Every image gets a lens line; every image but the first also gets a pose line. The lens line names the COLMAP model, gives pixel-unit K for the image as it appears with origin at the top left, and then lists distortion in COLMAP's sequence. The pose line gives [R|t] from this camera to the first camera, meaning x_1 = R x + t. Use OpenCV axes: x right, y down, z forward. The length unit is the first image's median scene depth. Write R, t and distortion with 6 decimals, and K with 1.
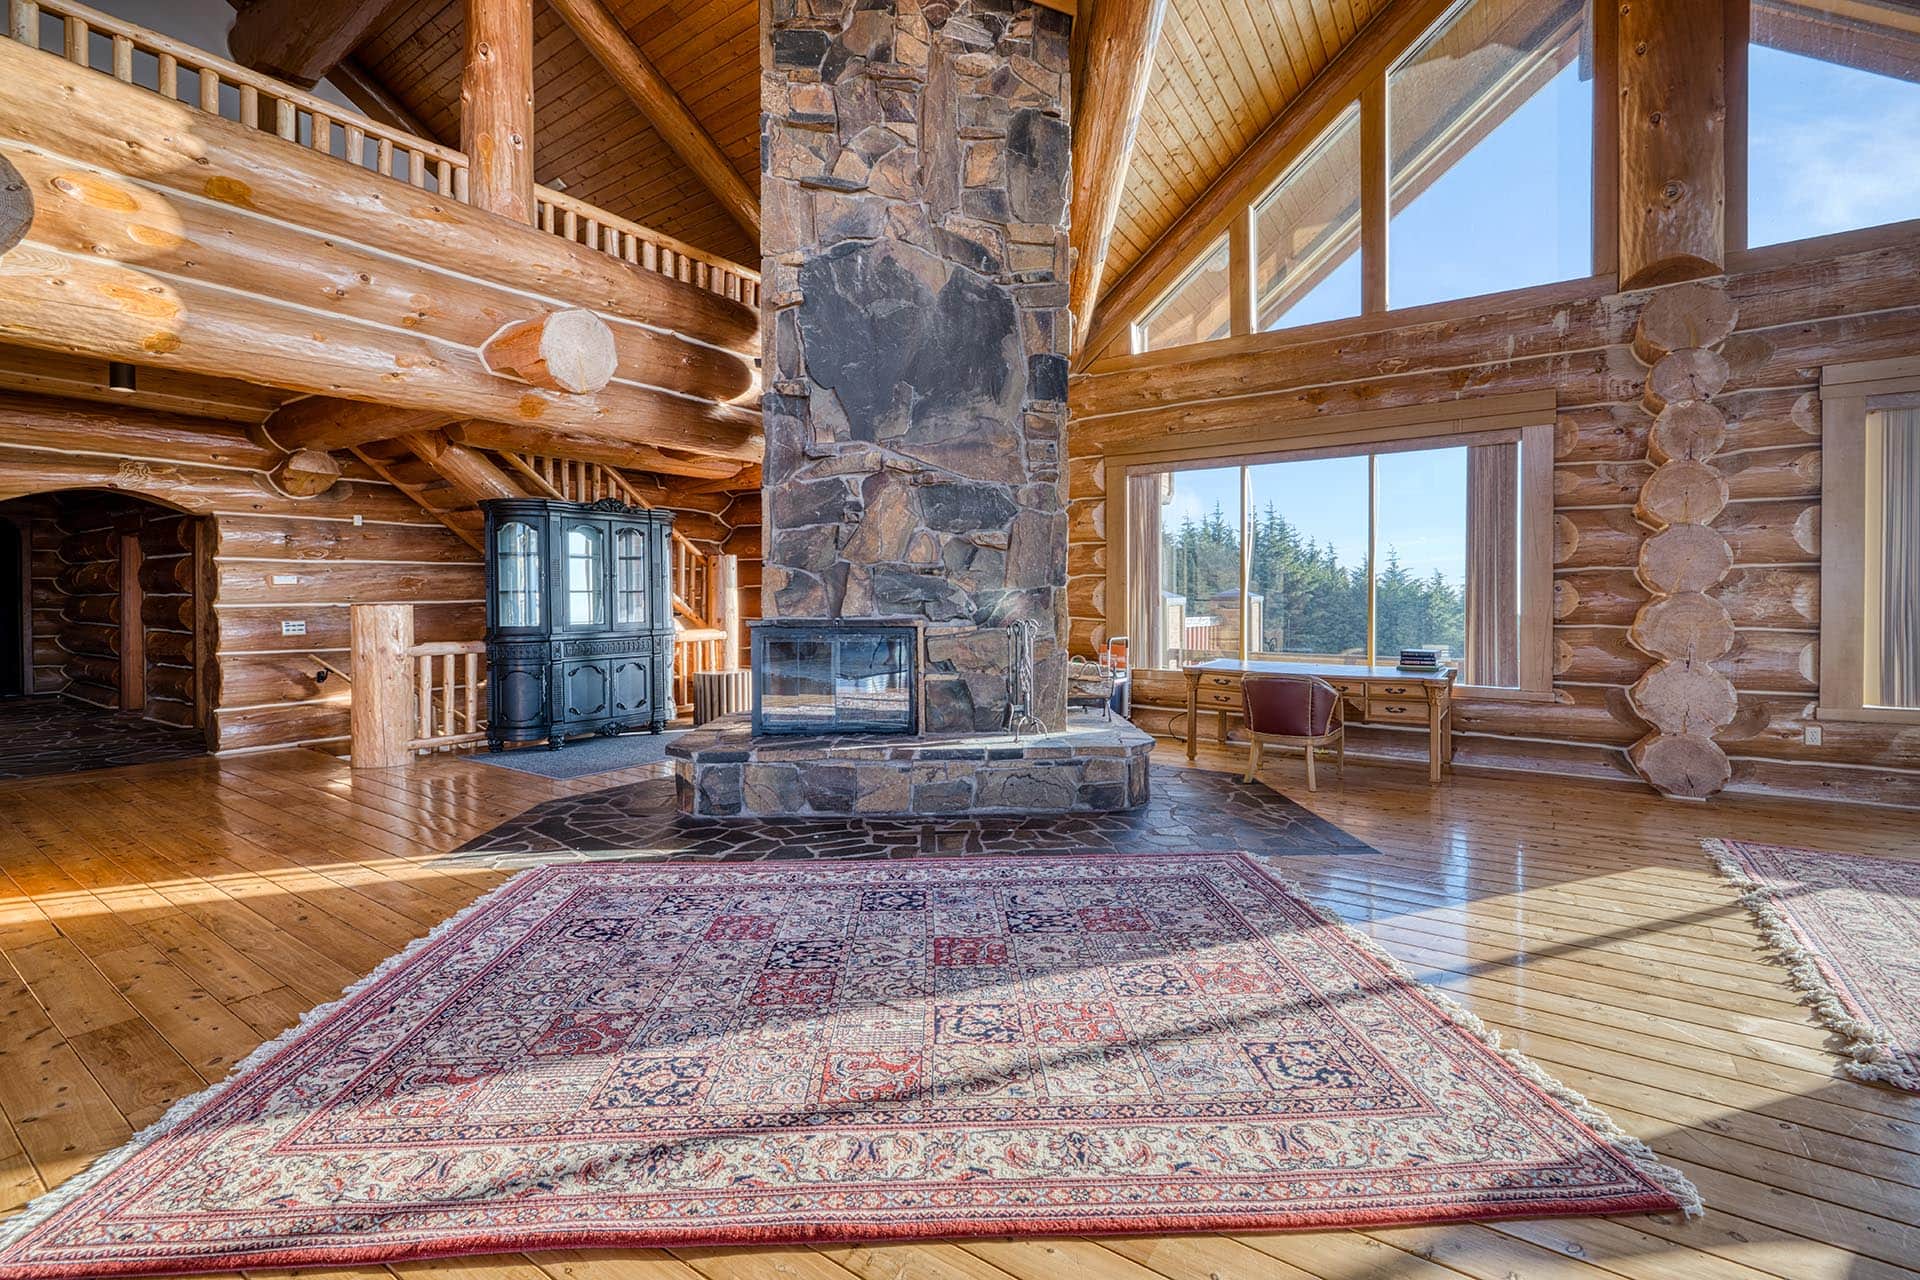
lens RADIAL K [[807.1, 0, 966.1], [0, 807.1, 607.0], [0, 0, 1]] dist [0.000091, 0.000226]
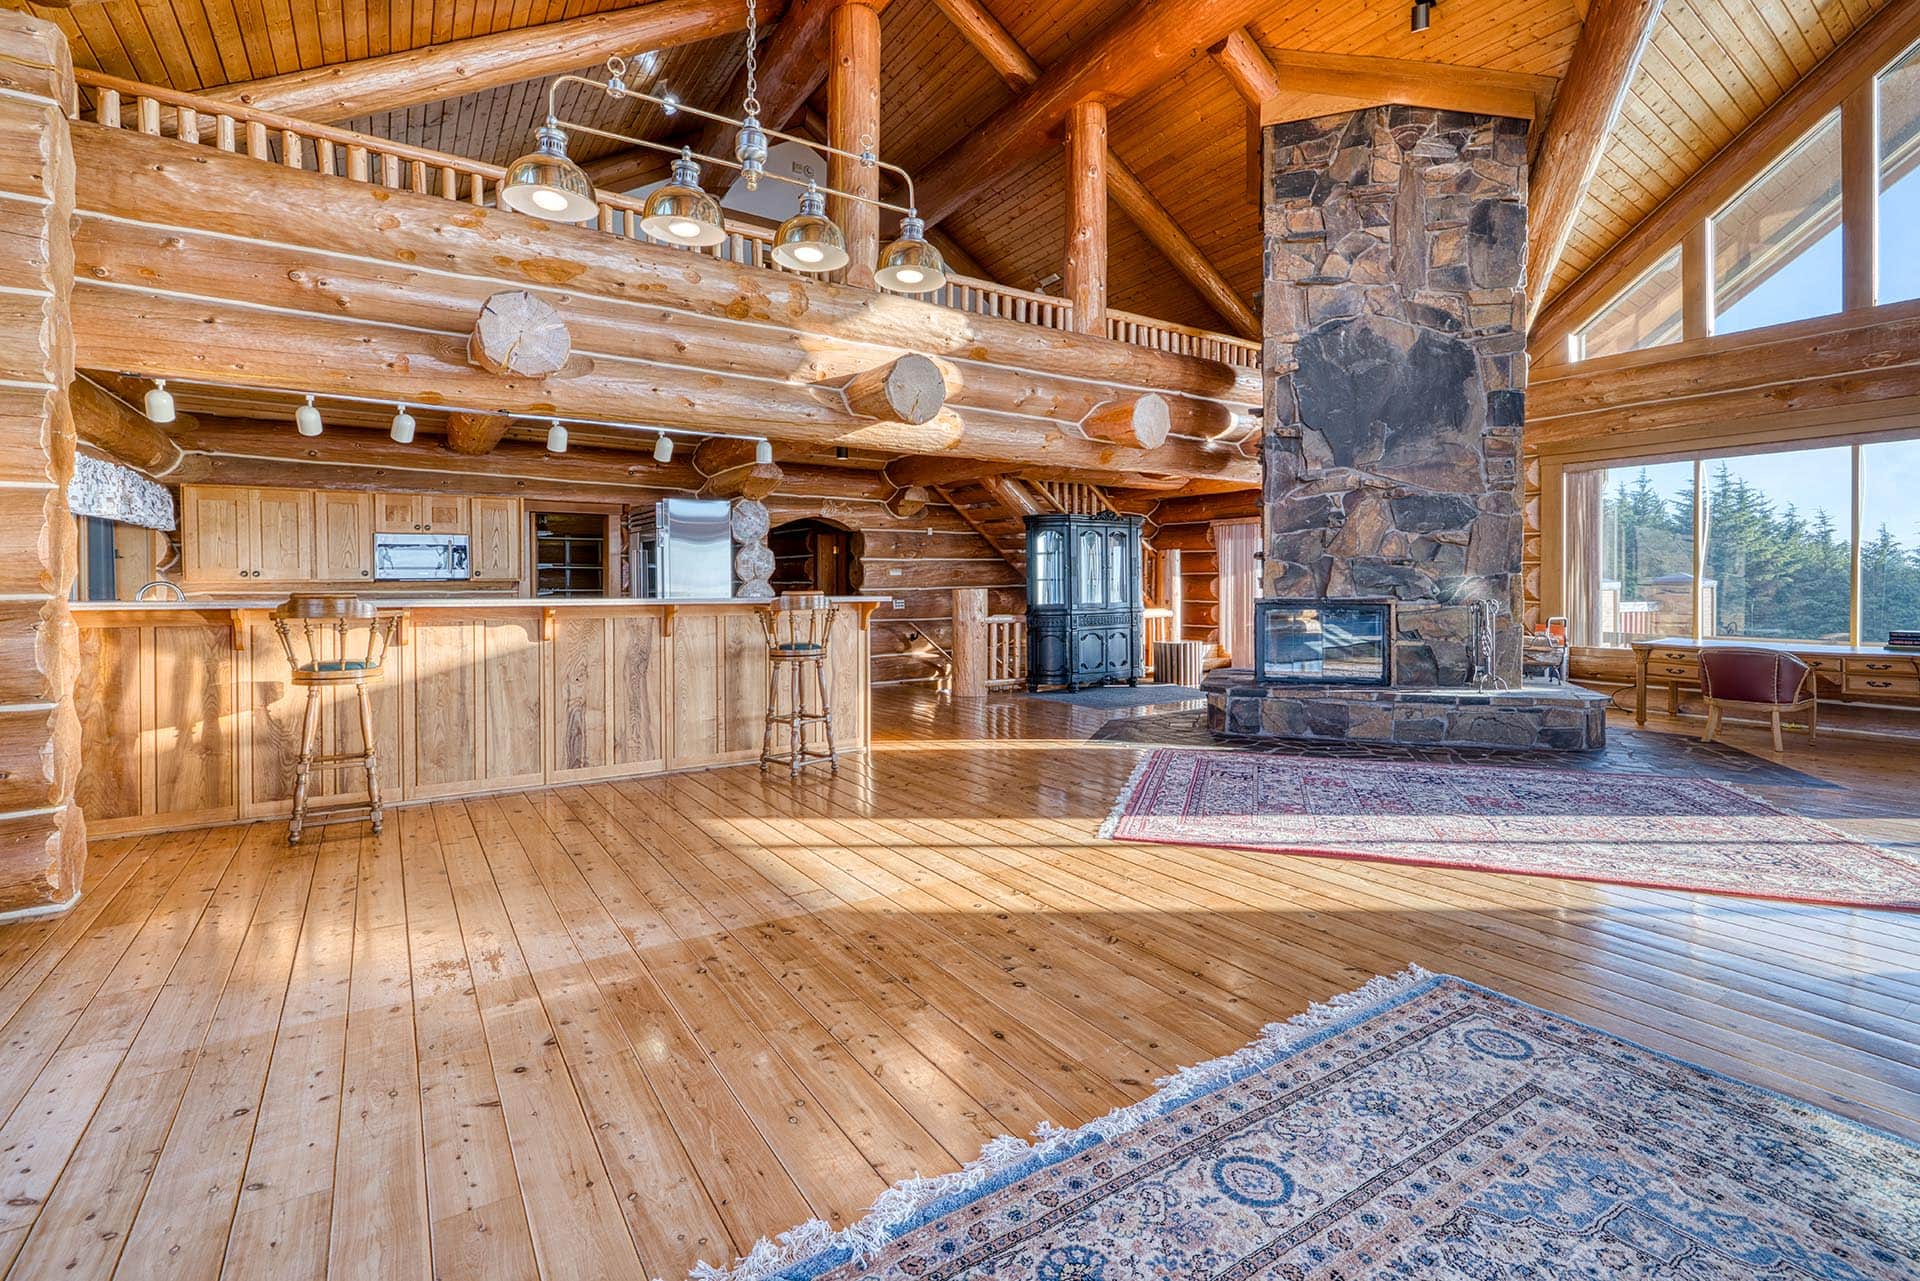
lens RADIAL K [[834.8, 0, 950.2], [0, 834.8, 592.8], [0, 0, 1]] dist [0.002998, 0.000522]
pose [[0.927213, 0.001086, -0.374533, -0.214083], [-0.001489, 0.999999, -0.000786, 0.007184], [0.374531, 0.001286, 0.927213, -0.538895]]
